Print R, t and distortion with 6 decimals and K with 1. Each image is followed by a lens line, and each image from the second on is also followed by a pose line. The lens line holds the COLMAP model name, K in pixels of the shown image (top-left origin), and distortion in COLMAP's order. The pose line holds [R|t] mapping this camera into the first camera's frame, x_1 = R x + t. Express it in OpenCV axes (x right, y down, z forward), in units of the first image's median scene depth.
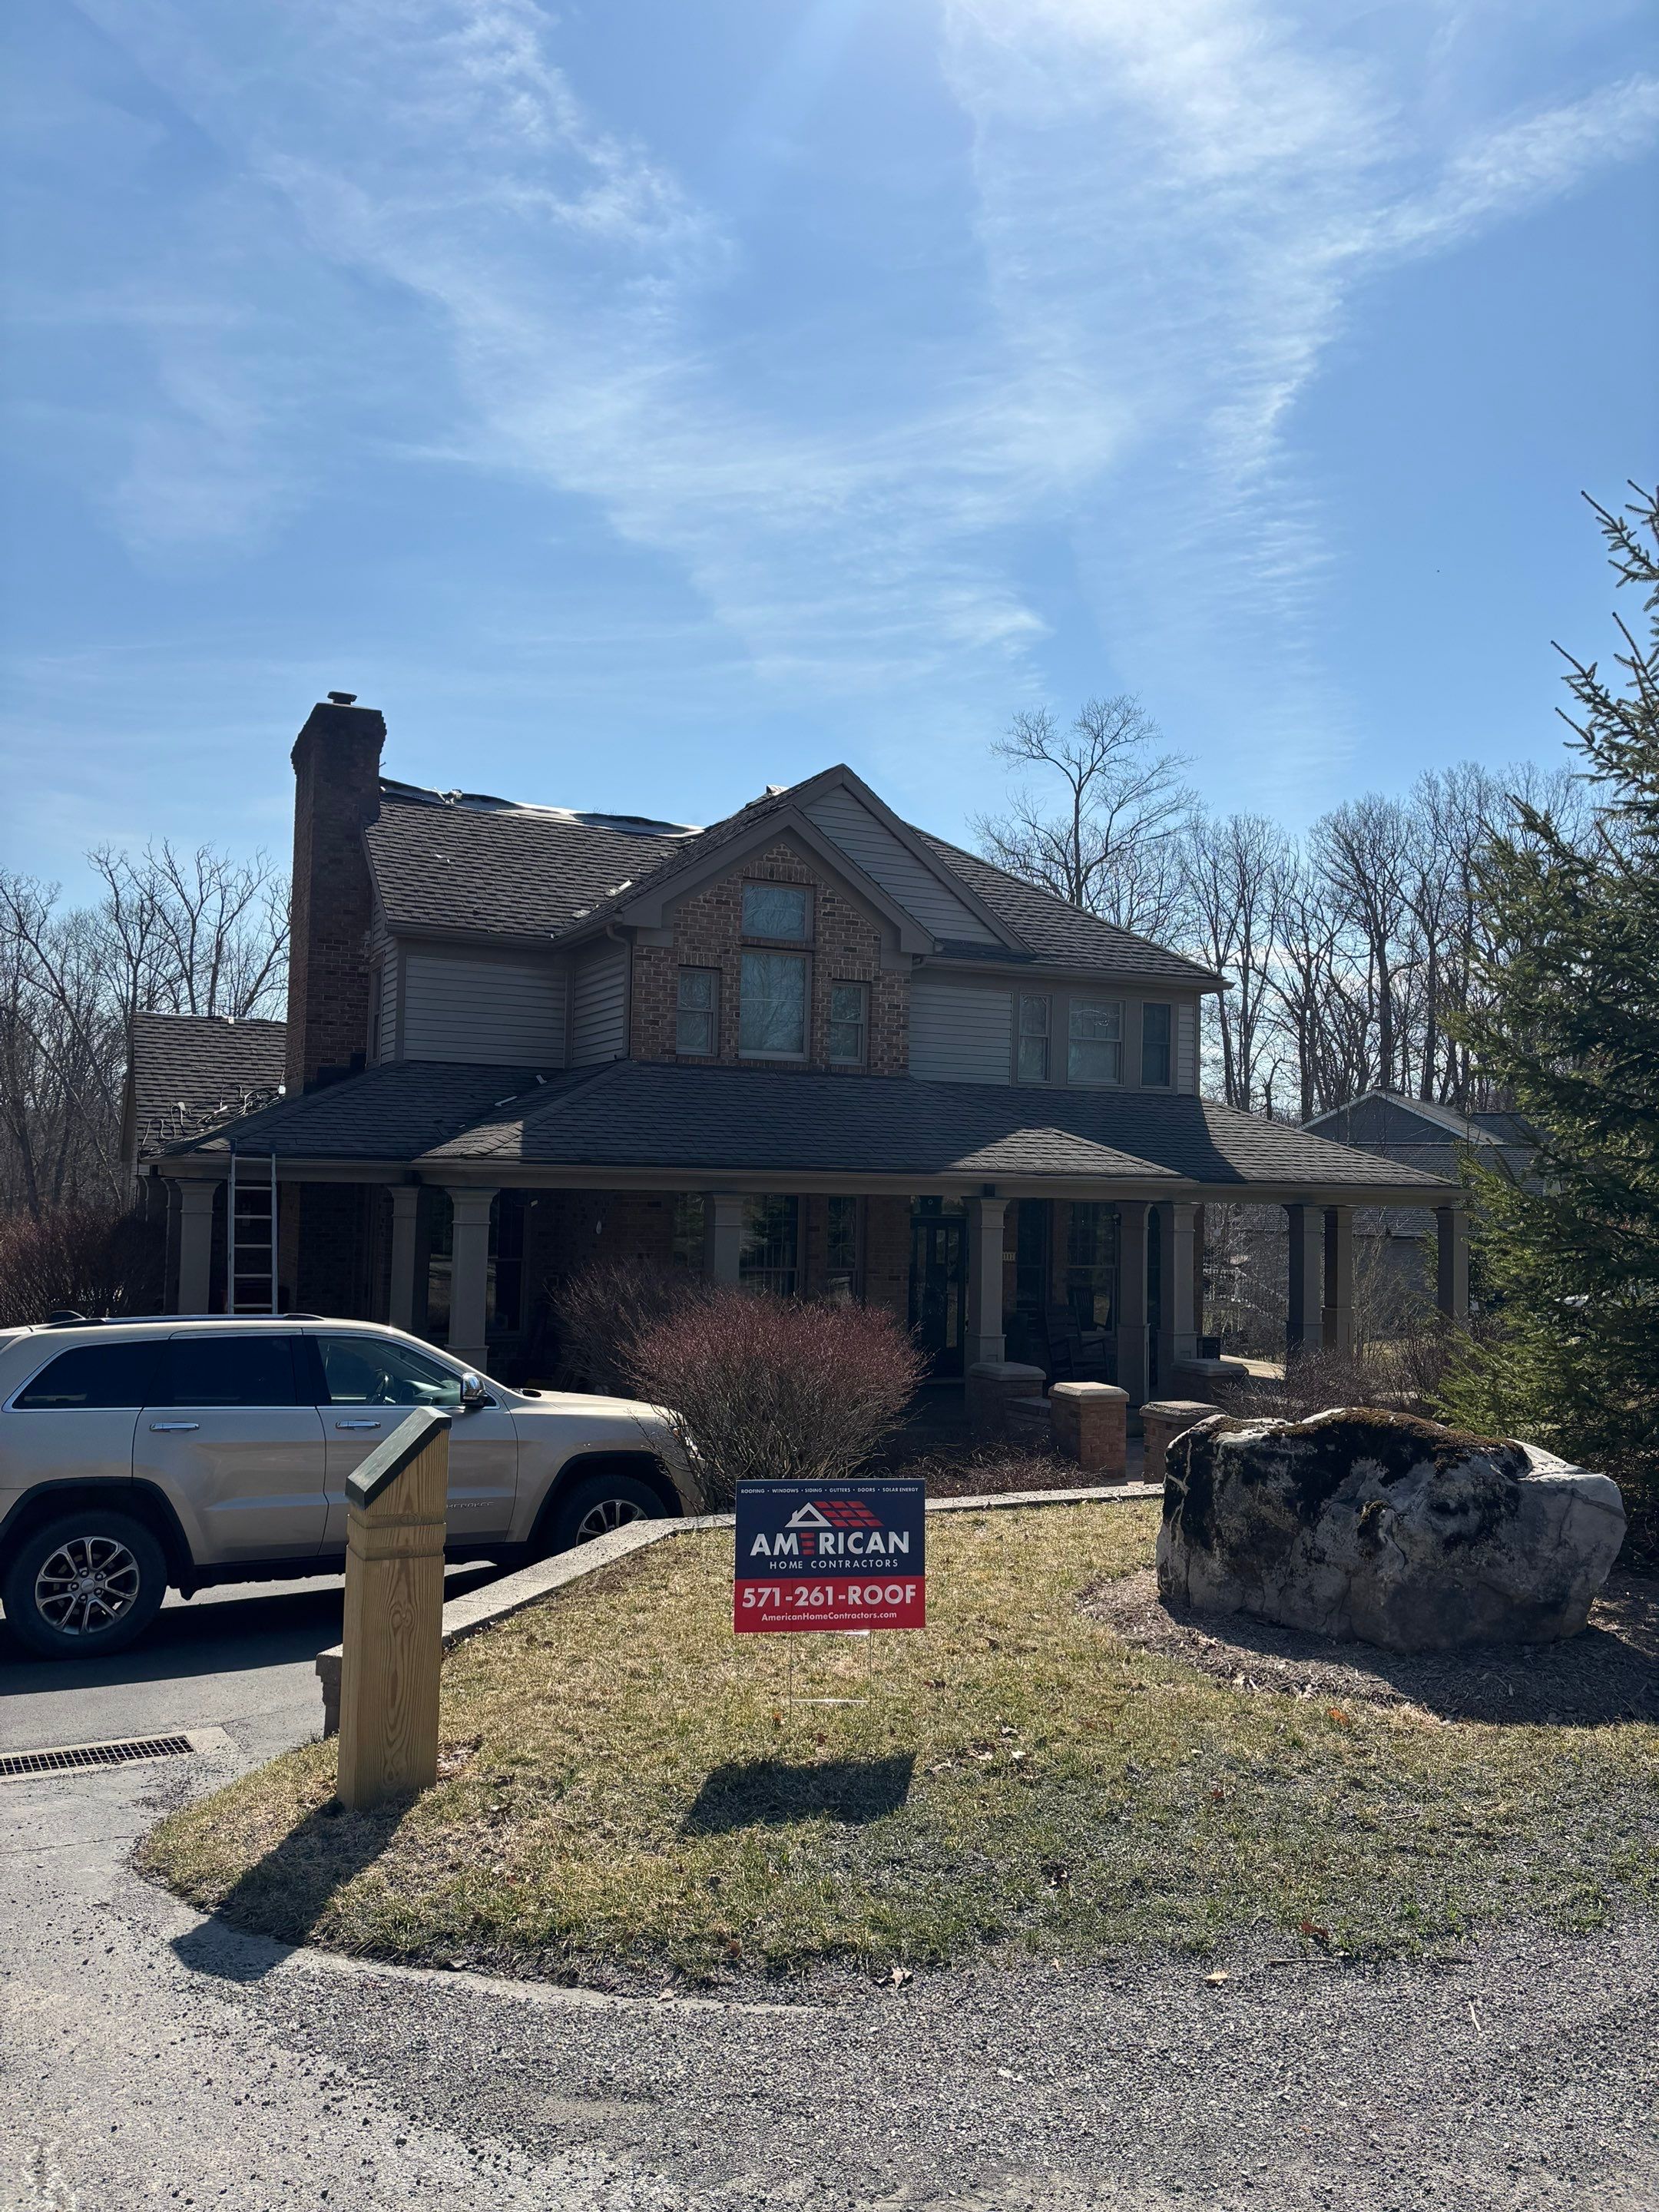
lens RADIAL K [[1598.1, 0, 819.1], [0, 1598.1, 1110.0], [0, 0, 1]] dist [0.026533, 0.007427]
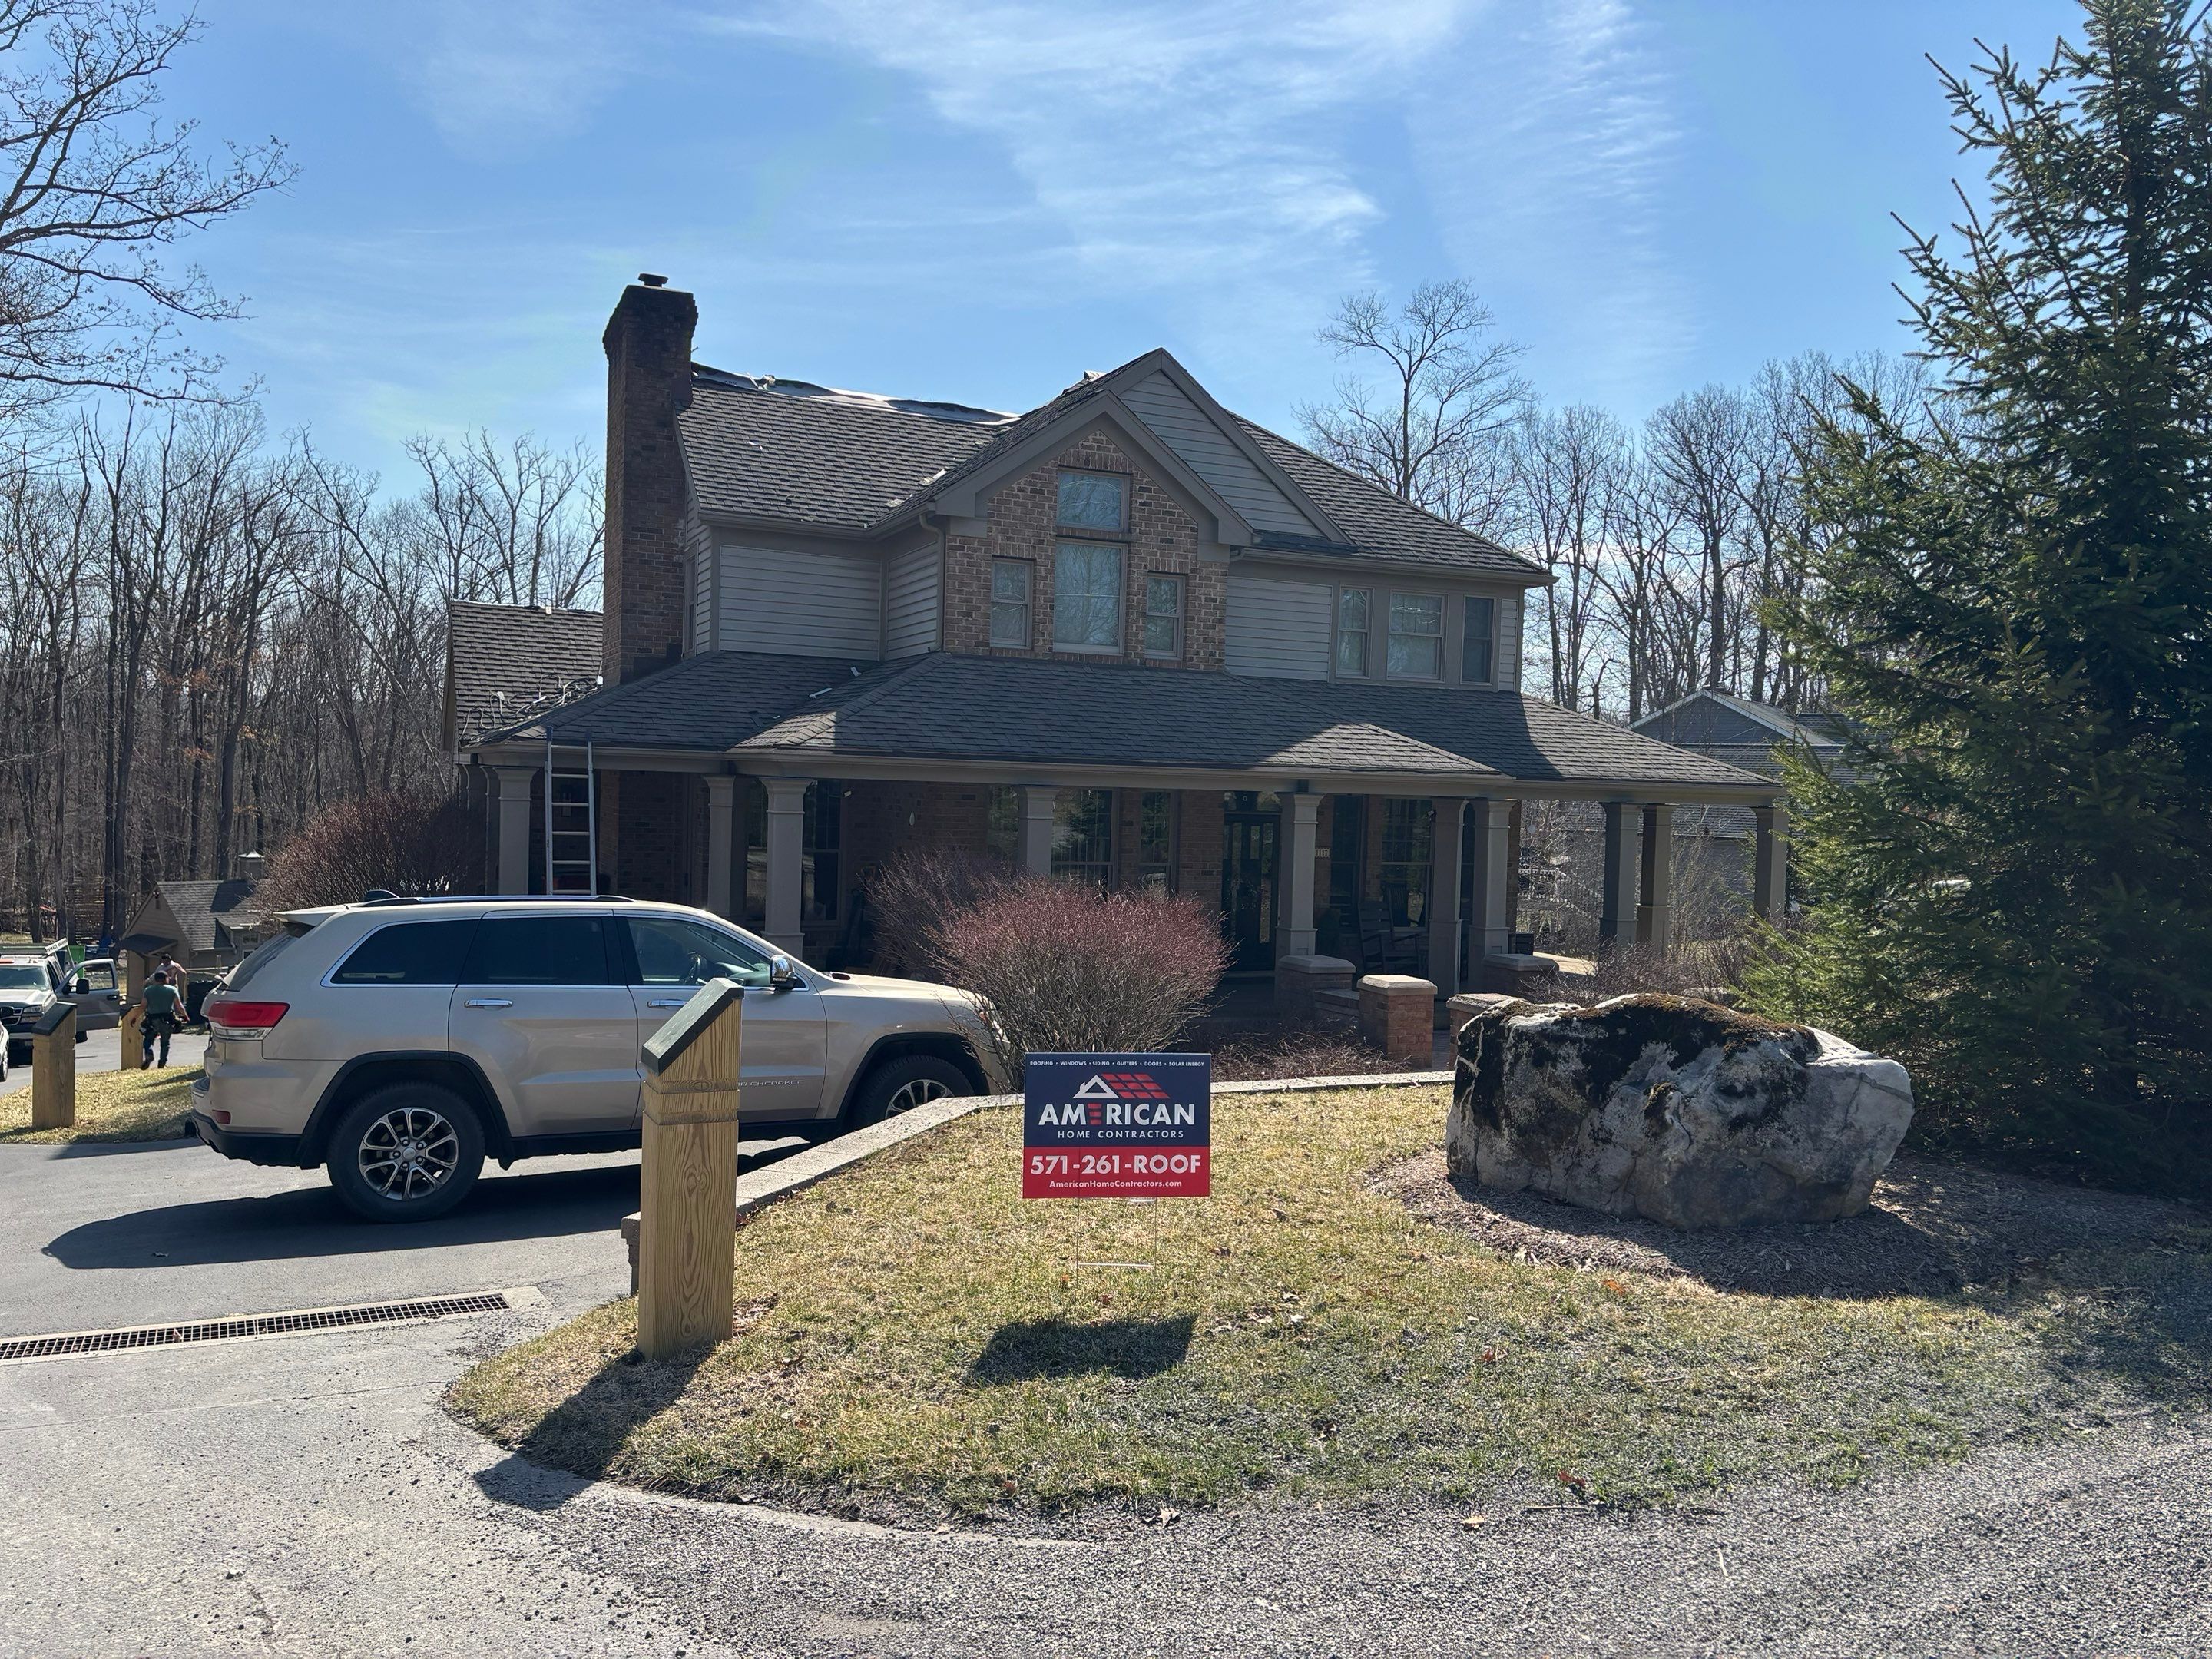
lens RADIAL K [[1594.1, 0, 1106.0], [0, 1594.1, 829.5], [0, 0, 1]] dist [0.059486, -0.069232]
pose [[0.999738, 0.008487, -0.021274, 0.016265], [-0.006850, 0.997094, 0.075879, 0.010197], [0.021856, -0.075713, 0.996890, -0.000263]]
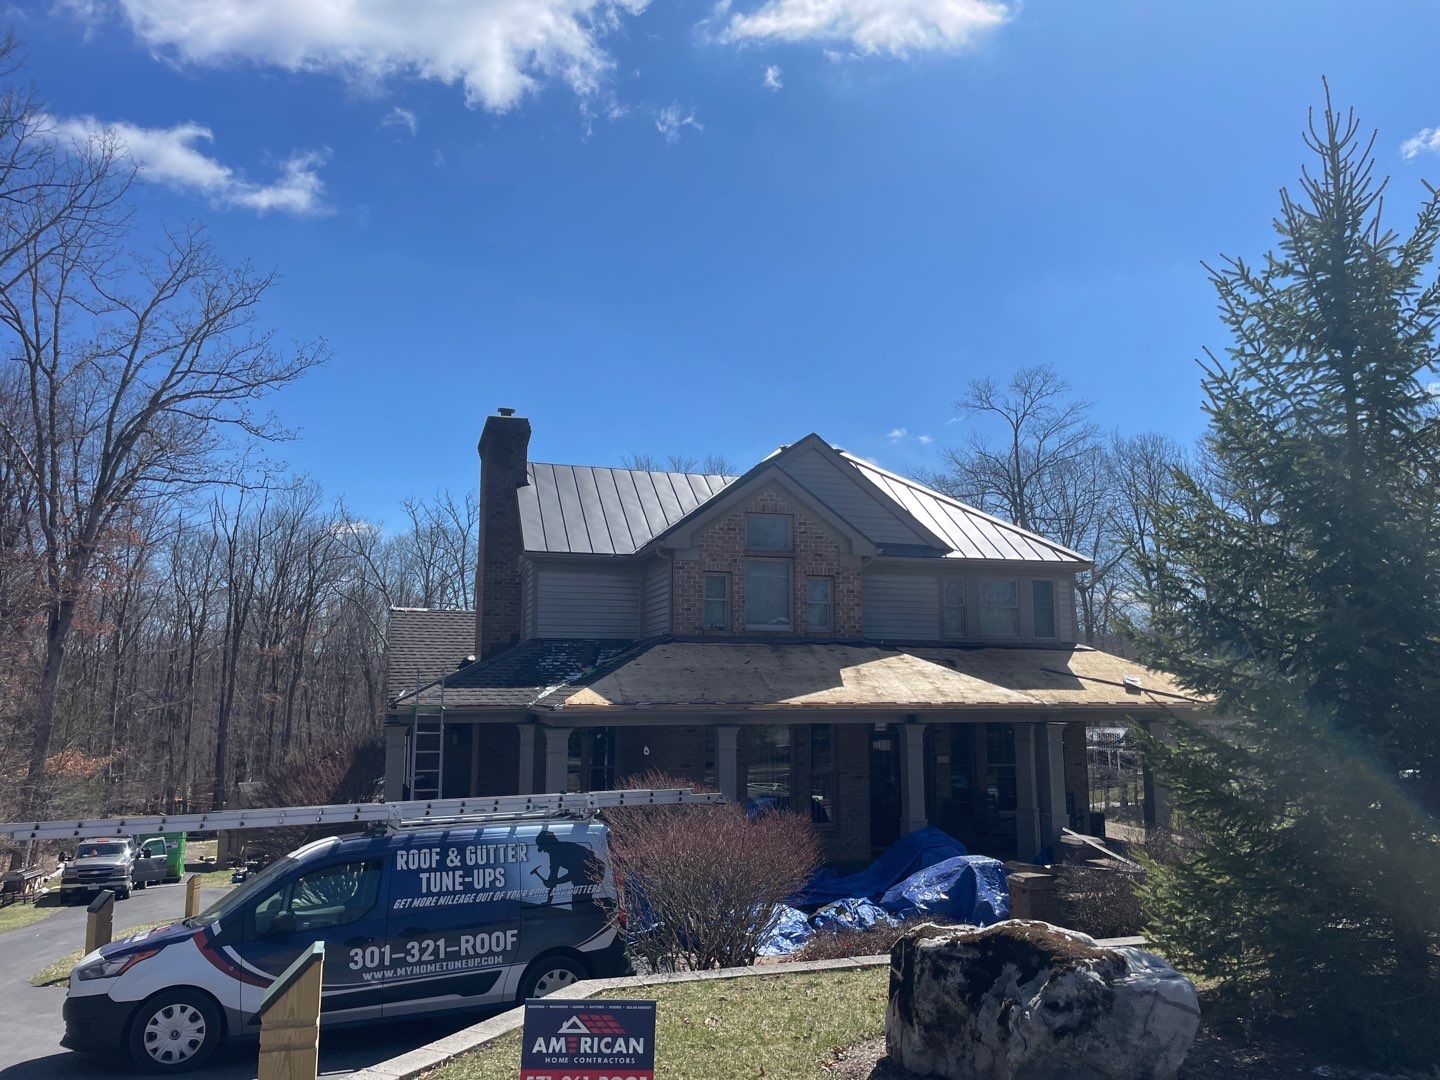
lens RADIAL K [[1041.8, 0, 720.0], [0, 1041.8, 540.0], [0, 0, 1]] dist [0.063404, -0.061599]
pose [[0.989540, -0.044295, -0.137293, 0.231680], [0.030557, 0.994457, -0.100604, -0.066355], [0.140988, 0.095356, 0.985408, 0.020146]]
